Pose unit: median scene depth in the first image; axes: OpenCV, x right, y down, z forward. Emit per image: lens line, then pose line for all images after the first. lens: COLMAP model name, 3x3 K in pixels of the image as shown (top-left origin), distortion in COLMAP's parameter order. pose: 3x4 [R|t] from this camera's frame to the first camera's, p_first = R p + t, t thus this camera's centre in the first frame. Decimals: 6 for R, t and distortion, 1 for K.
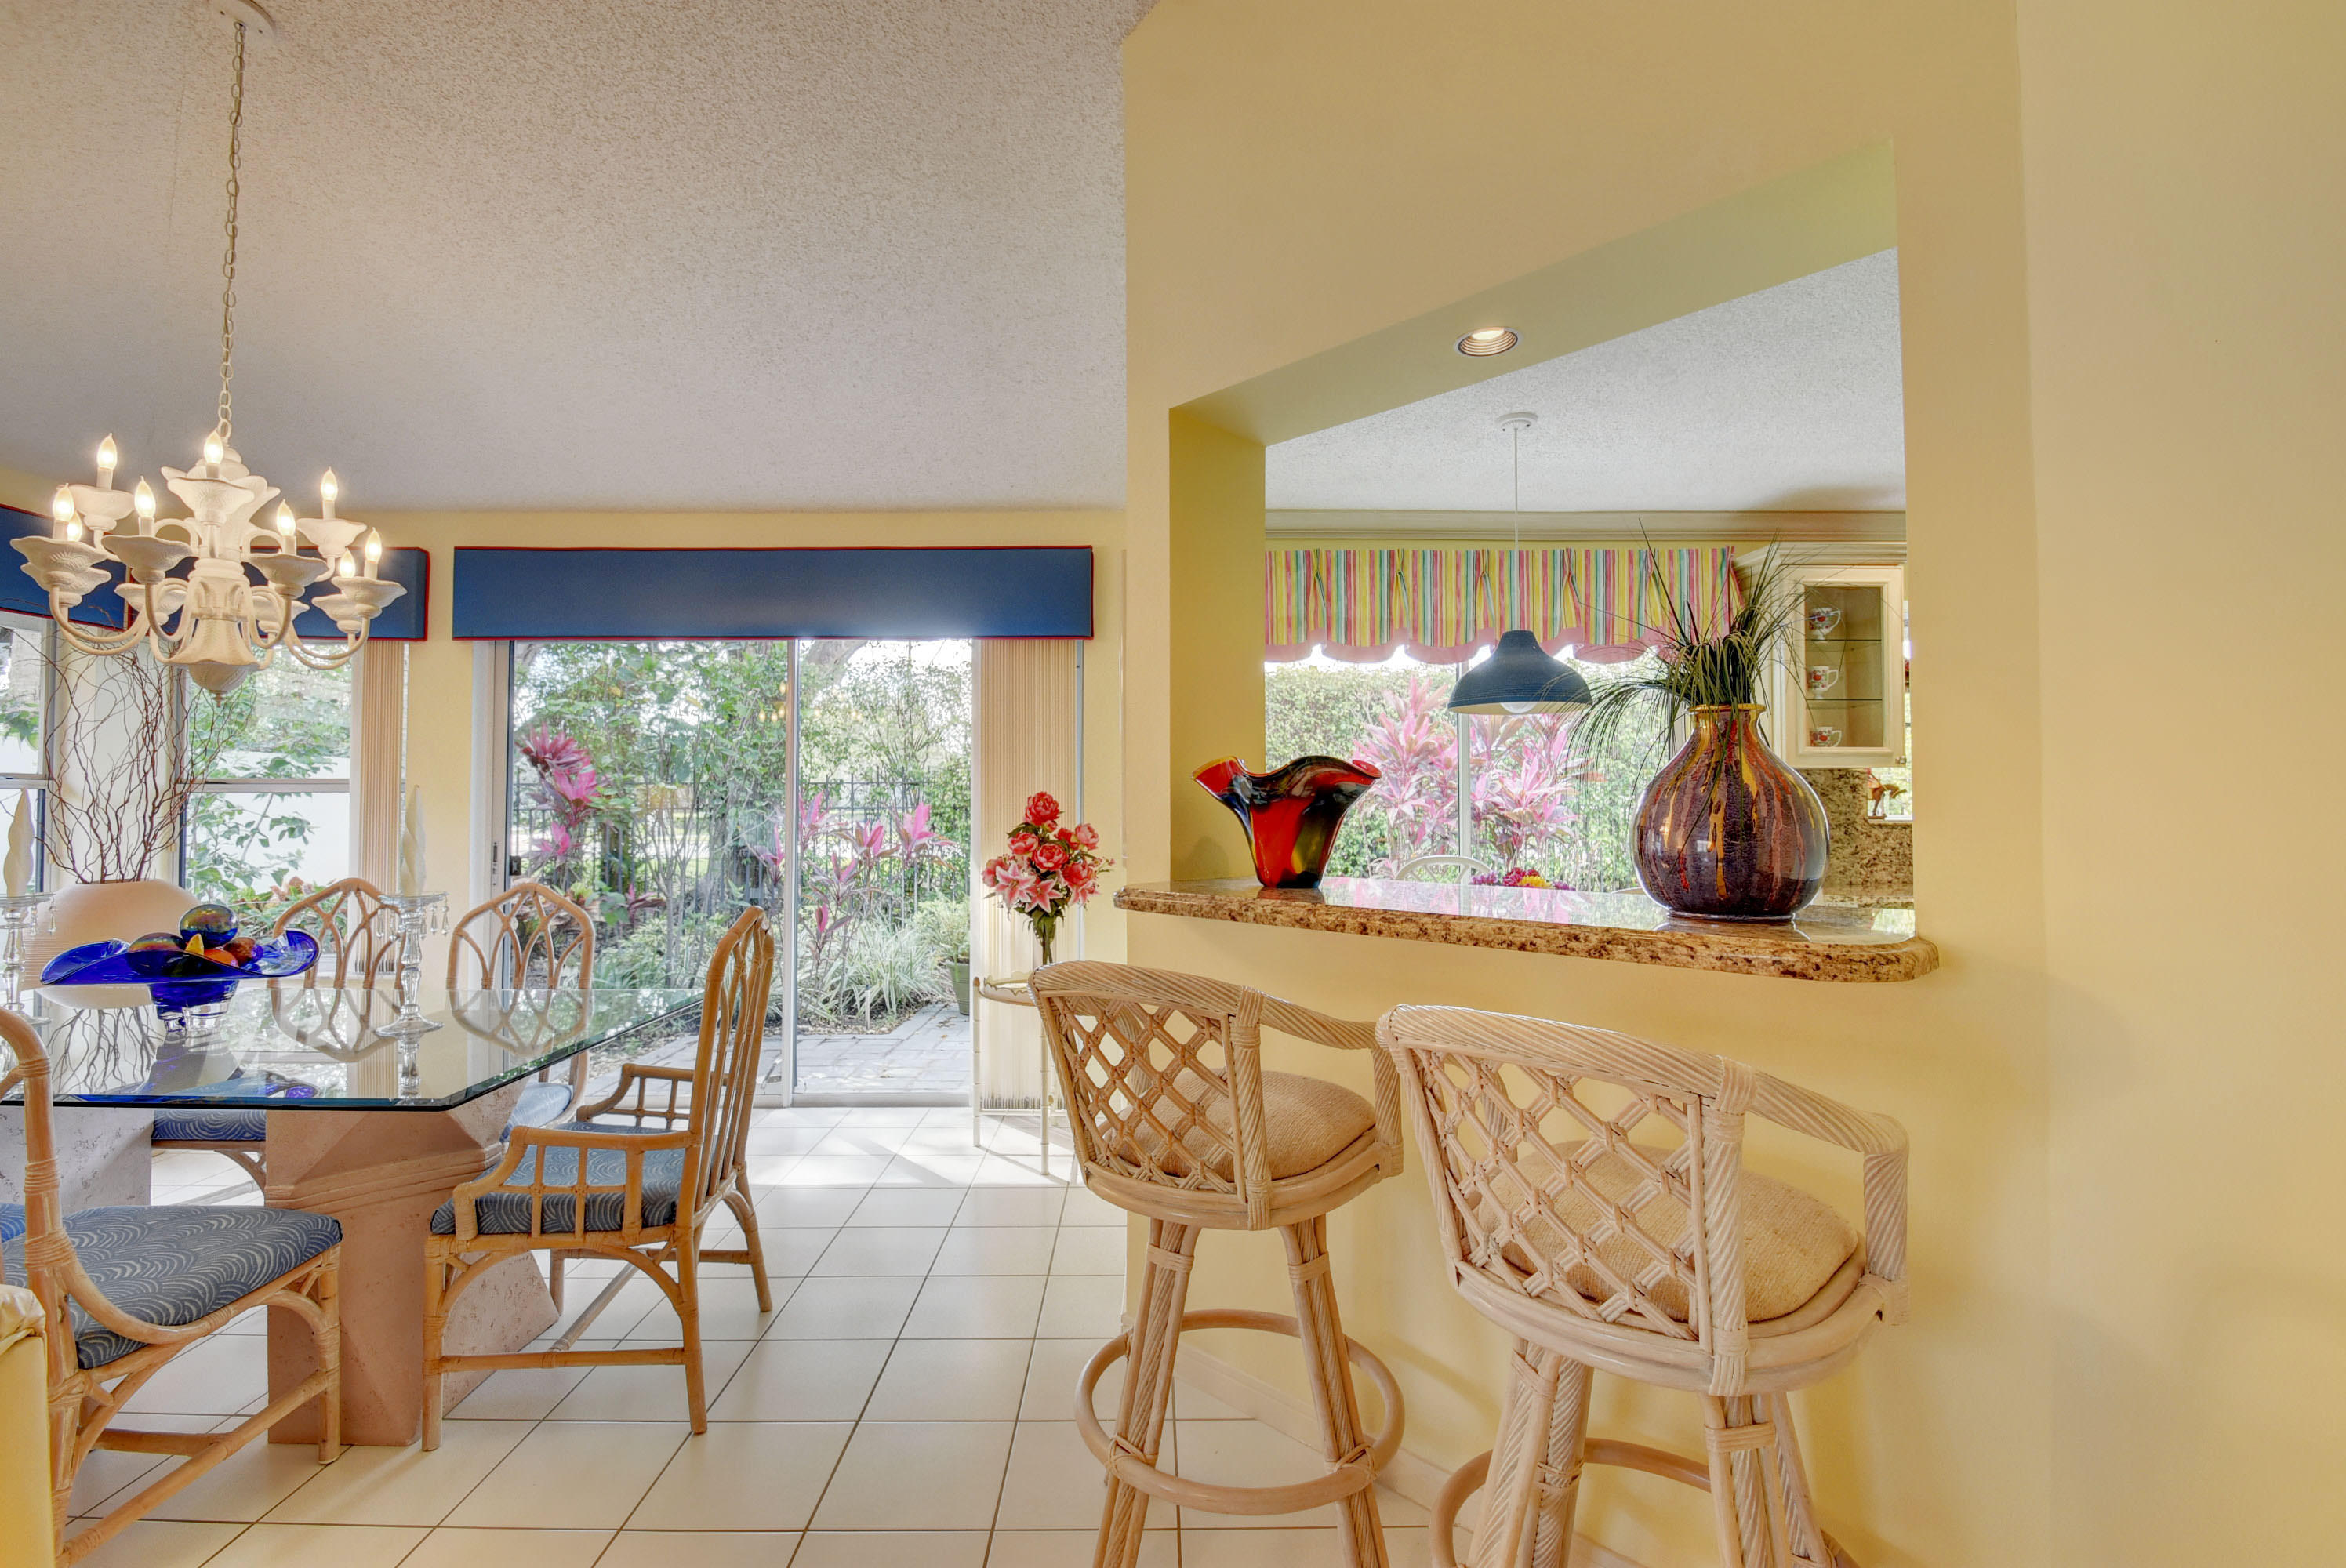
lens RADIAL K [[1026.6, 0, 1165.7], [0, 1026.6, 779.8], [0, 0, 1]] dist [0.004549, -0.011061]
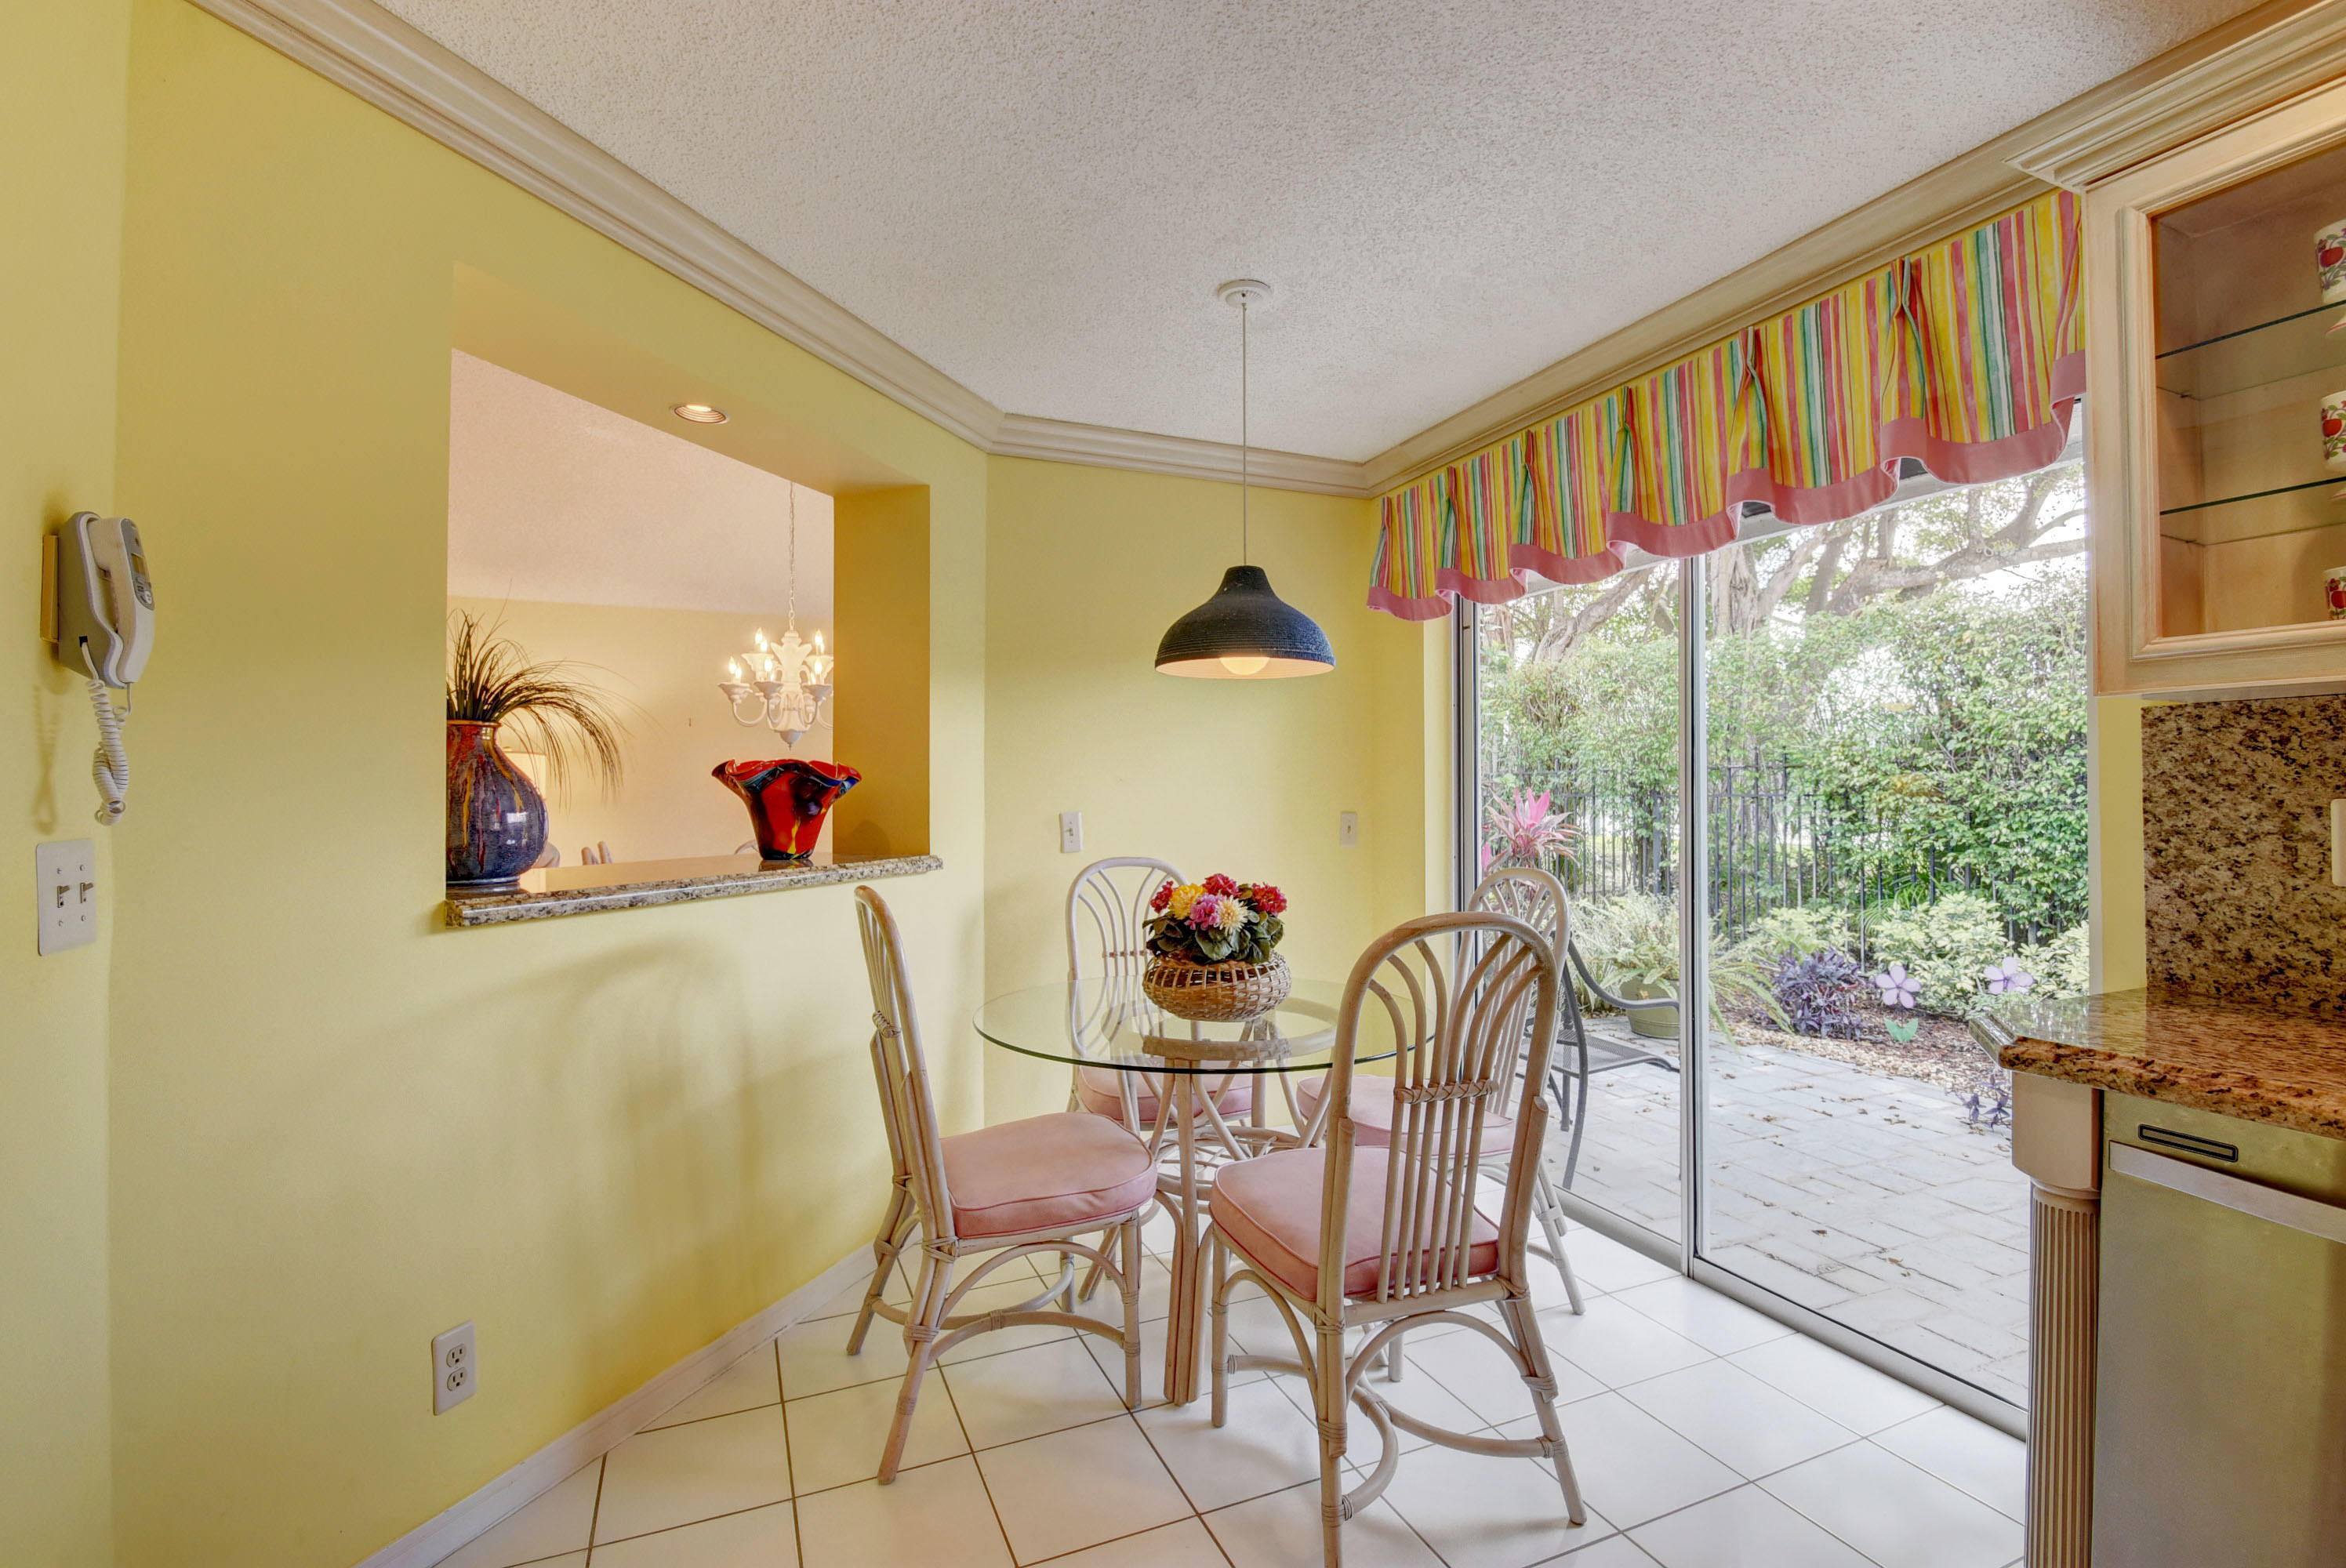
lens RADIAL K [[1026.6, 0, 1166.2], [0, 1026.6, 781.1], [0, 0, 1]] dist [0.004549, -0.011061]
pose [[0.393150, -0.011495, -0.919403, 1.064293], [0.022660, 0.999739, -0.002810, 0.017777], [0.919195, -0.019729, 0.393308, 0.659947]]
